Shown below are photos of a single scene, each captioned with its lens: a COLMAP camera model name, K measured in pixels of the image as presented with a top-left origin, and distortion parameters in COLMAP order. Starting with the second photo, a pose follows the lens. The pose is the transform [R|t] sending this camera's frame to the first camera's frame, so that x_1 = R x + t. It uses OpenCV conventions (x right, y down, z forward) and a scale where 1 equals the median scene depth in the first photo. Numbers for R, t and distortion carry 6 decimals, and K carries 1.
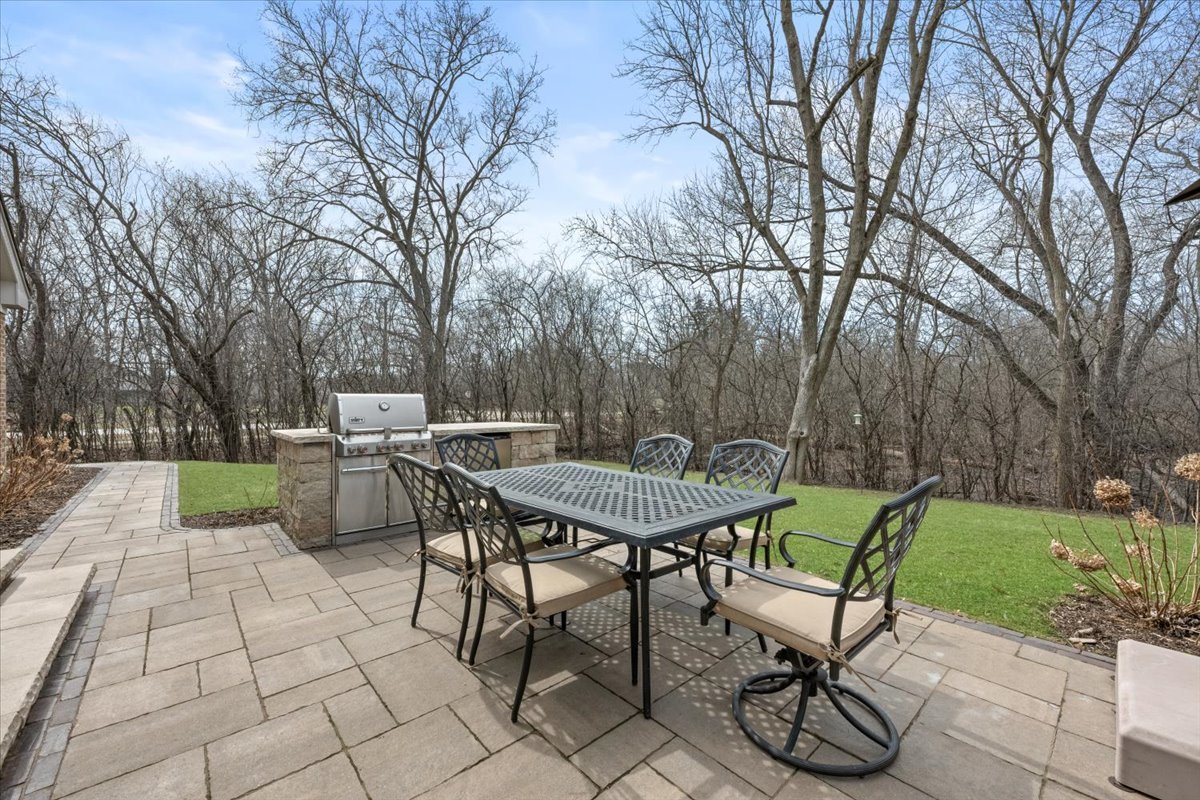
lens RADIAL K [[474.0, 0, 600.0], [0, 474.0, 400.0], [0, 0, 1]] dist [-0.001480, -0.000248]
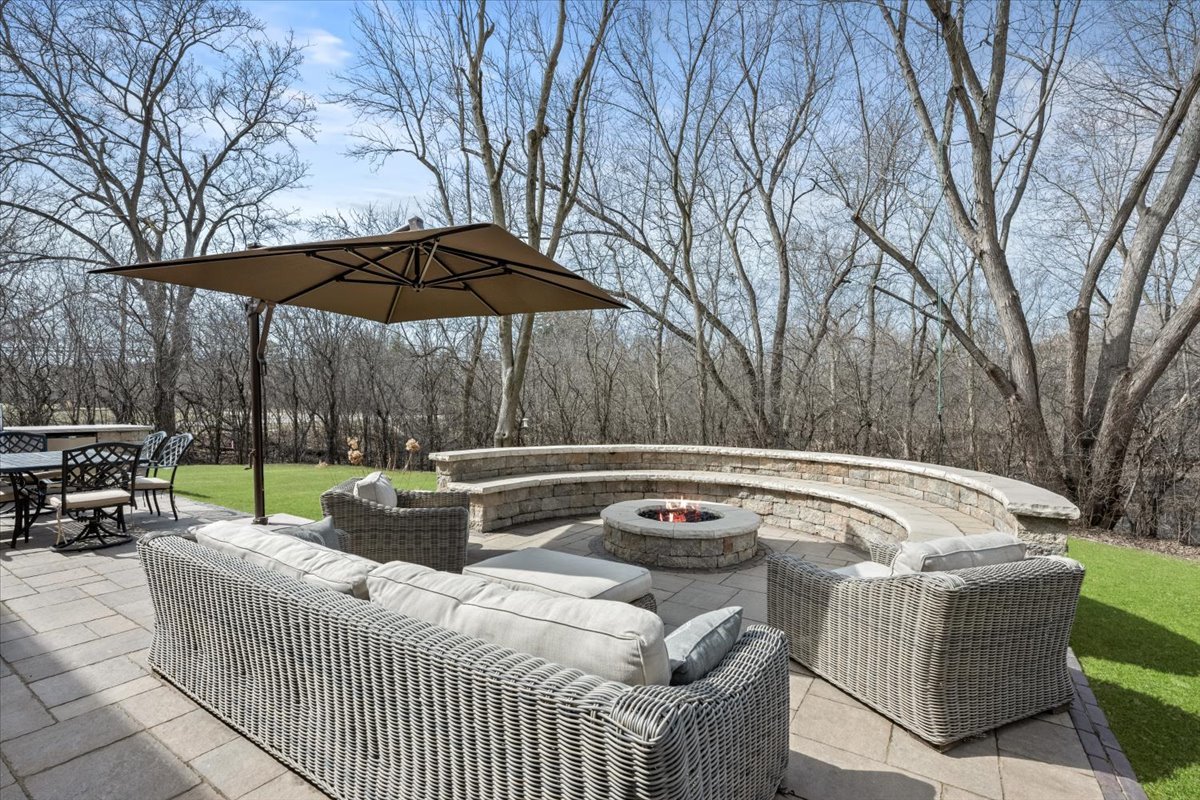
lens RADIAL K [[540.3, 0, 600.0], [0, 540.3, 400.0], [0, 0, 1]] dist [-0.002155, -0.000599]
pose [[0.963682, 0.008350, 0.266922, 0.146853], [-0.007608, 0.999964, -0.003813, -0.005154], [-0.266944, 0.001644, 0.963711, -0.159965]]
